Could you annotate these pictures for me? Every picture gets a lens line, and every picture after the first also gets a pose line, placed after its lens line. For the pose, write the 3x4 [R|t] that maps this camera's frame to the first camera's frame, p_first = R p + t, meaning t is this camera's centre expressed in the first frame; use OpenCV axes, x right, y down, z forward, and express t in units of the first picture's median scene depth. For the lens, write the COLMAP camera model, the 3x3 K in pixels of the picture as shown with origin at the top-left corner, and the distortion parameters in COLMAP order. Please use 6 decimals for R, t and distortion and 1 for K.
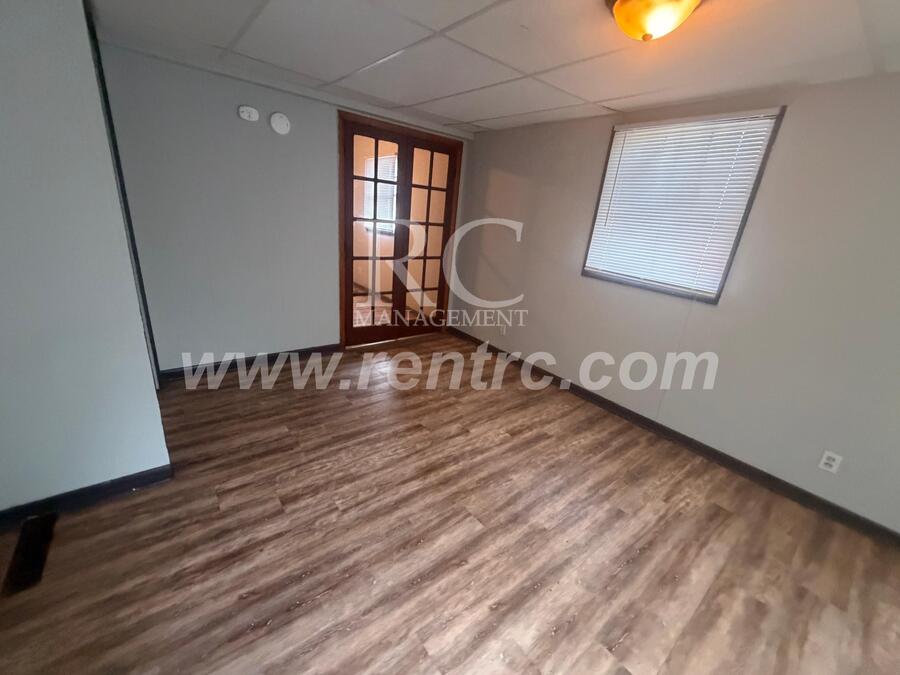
lens RADIAL K [[361.2, 0, 448.5], [0, 361.2, 338.8], [0, 0, 1]] dist [0.002156, 0.000207]
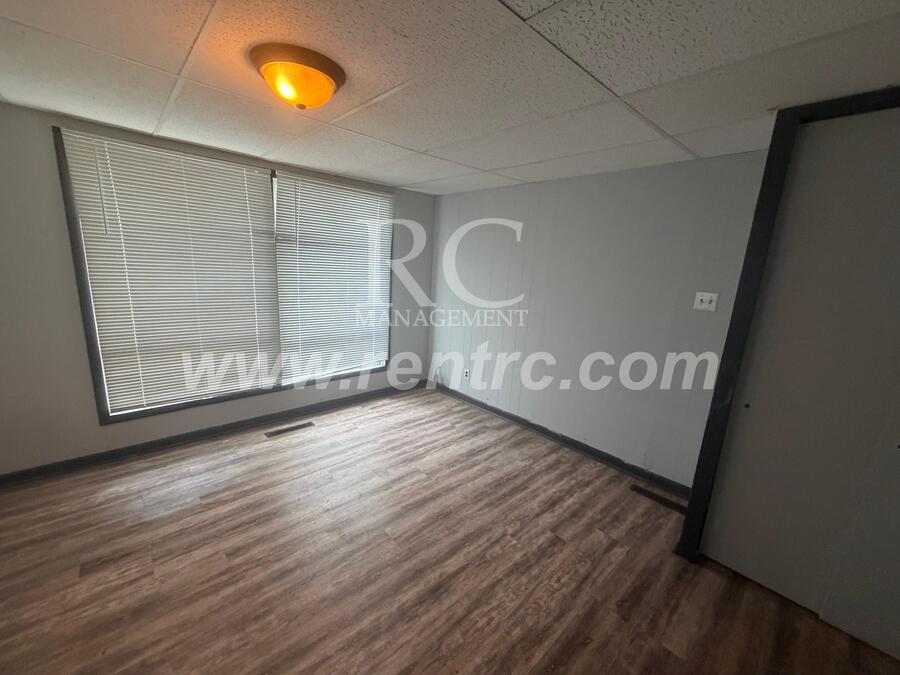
lens RADIAL K [[361.2, 0, 449.6], [0, 361.2, 340.2], [0, 0, 1]] dist [0.002156, 0.000207]
pose [[-0.986306, -0.126515, -0.105806, 0.086355], [-0.163076, 0.843939, 0.511052, -0.602475], [0.024638, 0.521308, -0.853013, 1.618927]]
